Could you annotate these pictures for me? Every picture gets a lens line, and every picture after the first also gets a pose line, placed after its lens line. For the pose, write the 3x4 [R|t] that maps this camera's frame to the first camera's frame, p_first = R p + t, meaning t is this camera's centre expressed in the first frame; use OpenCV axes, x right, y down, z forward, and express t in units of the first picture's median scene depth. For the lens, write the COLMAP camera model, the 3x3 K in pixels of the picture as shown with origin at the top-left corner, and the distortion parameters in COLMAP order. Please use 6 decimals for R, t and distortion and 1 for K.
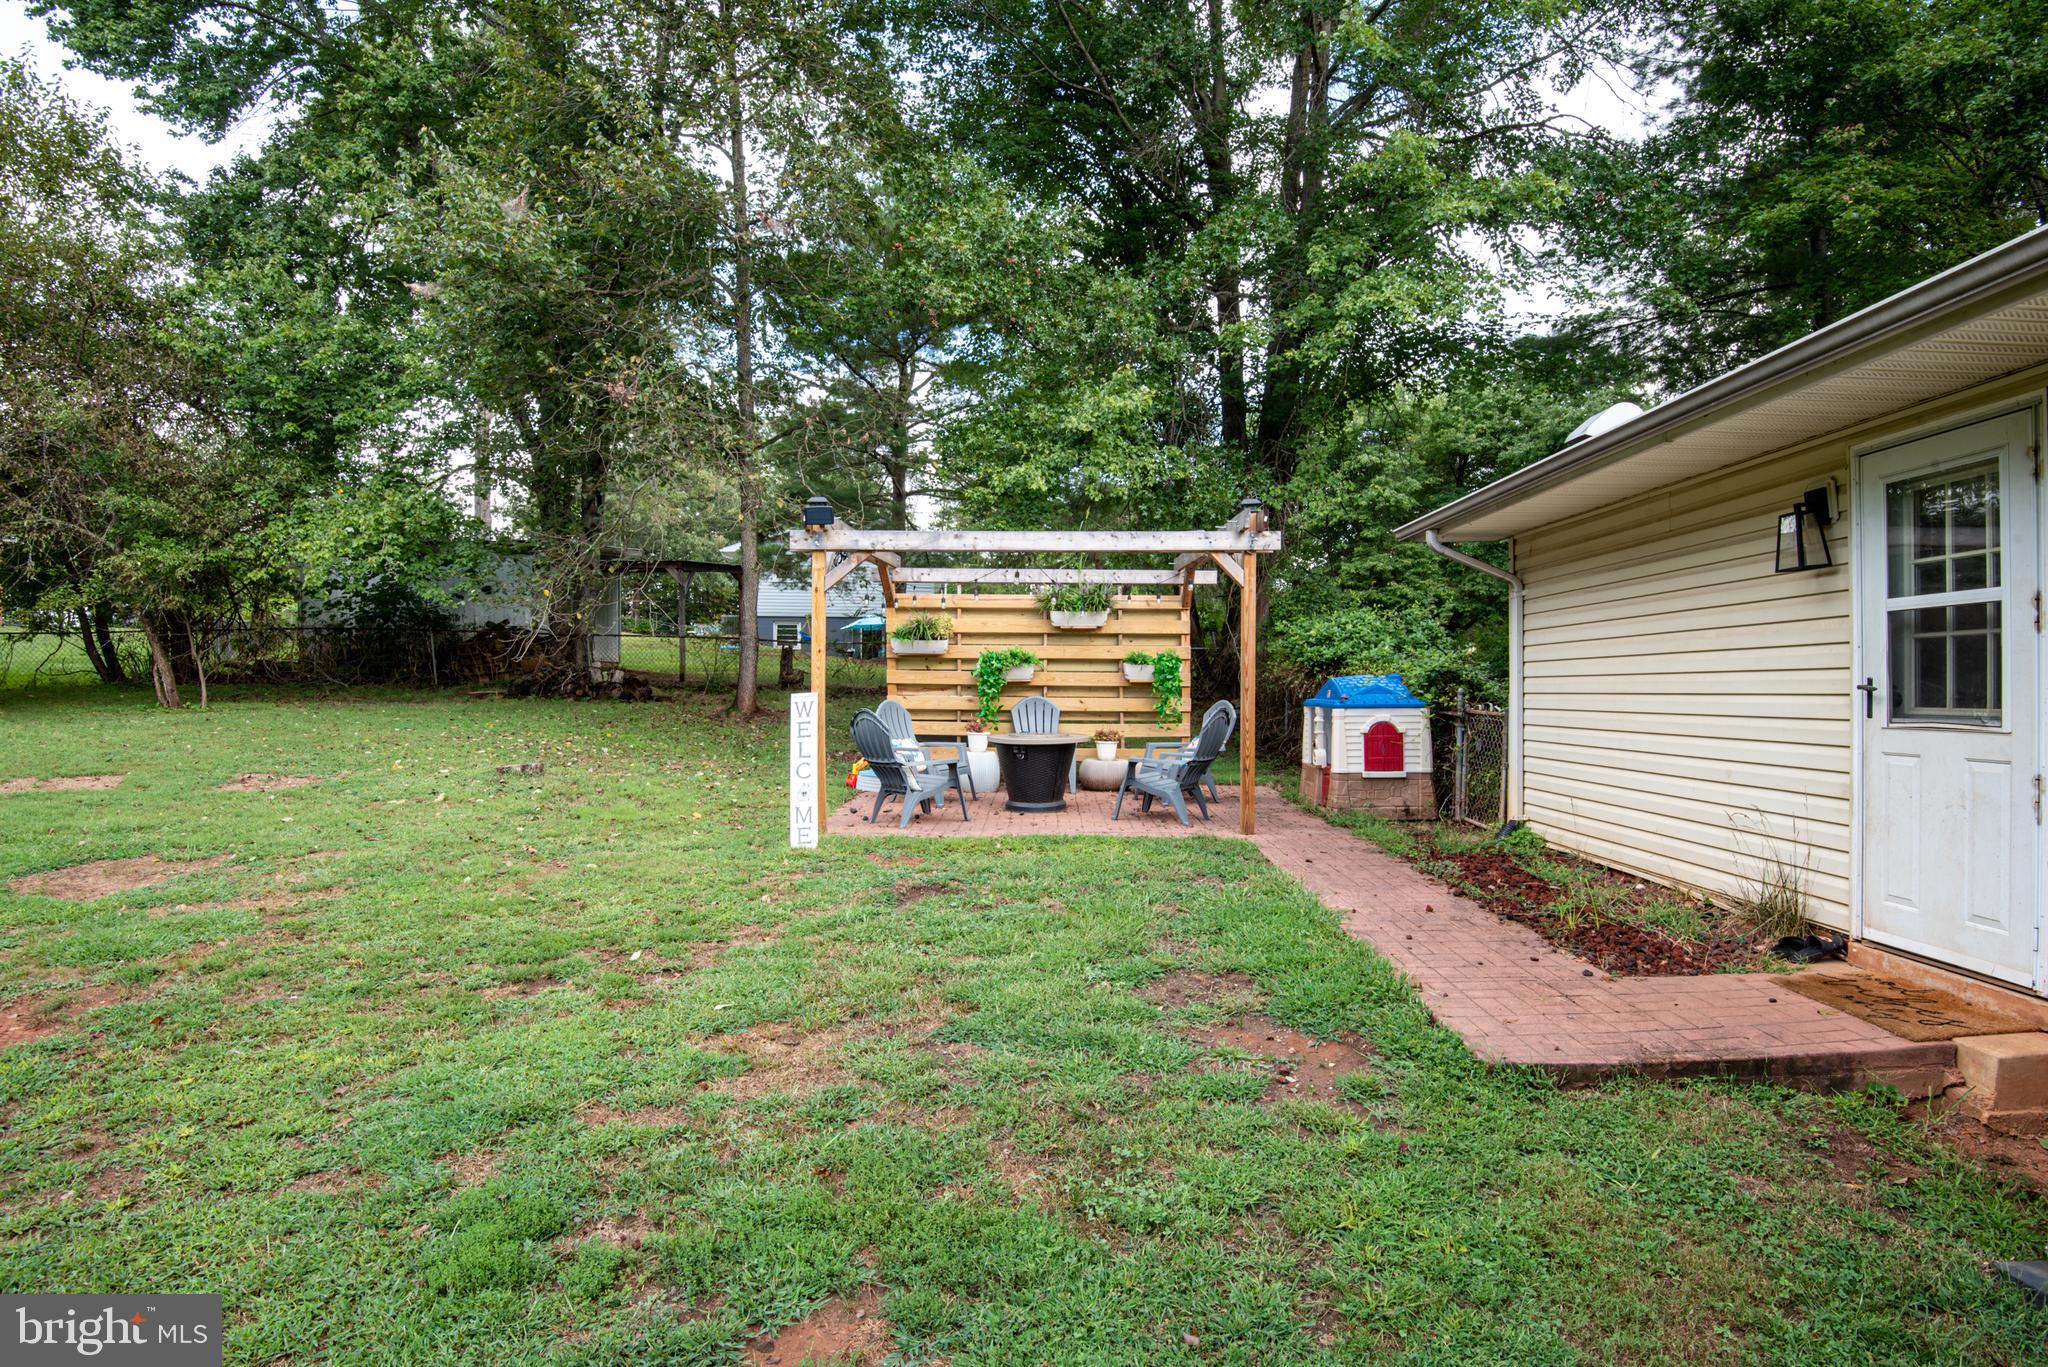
lens RADIAL K [[1046.9, 0, 1023.3], [0, 1046.9, 729.6], [0, 0, 1]] dist [0.002492, 0.000391]
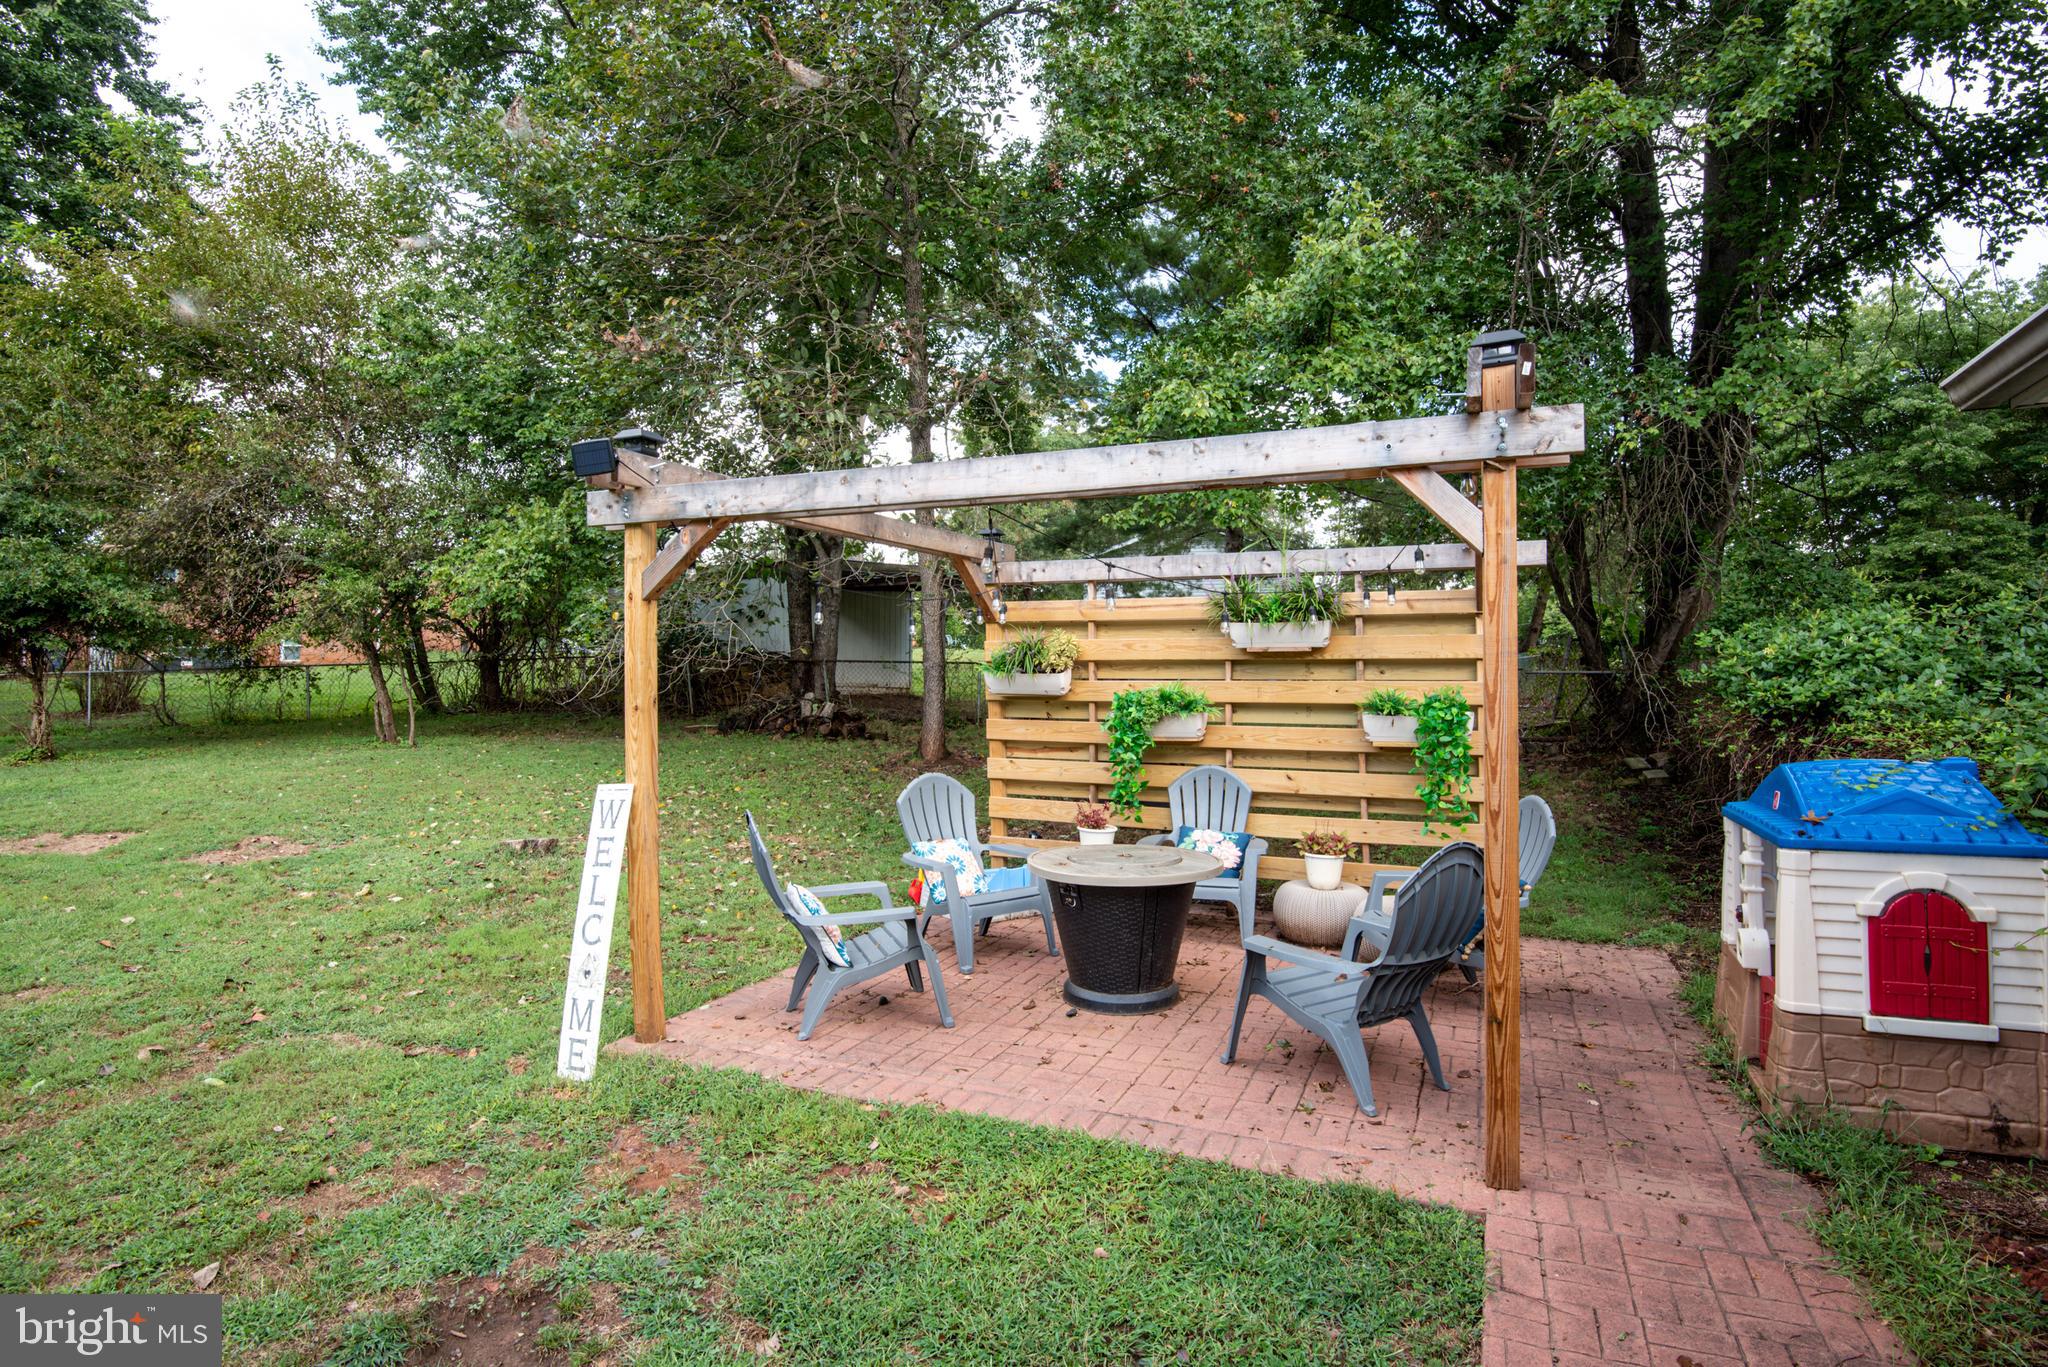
lens RADIAL K [[1056.2, 0, 1024.0], [0, 1056.2, 683.5], [0, 0, 1]] dist [-0.002740, -0.021760]
pose [[0.923518, -0.002346, -0.383547, 0.144594], [-0.019877, 0.998345, -0.053968, -0.044266], [0.383039, 0.057464, 0.921943, 0.405689]]
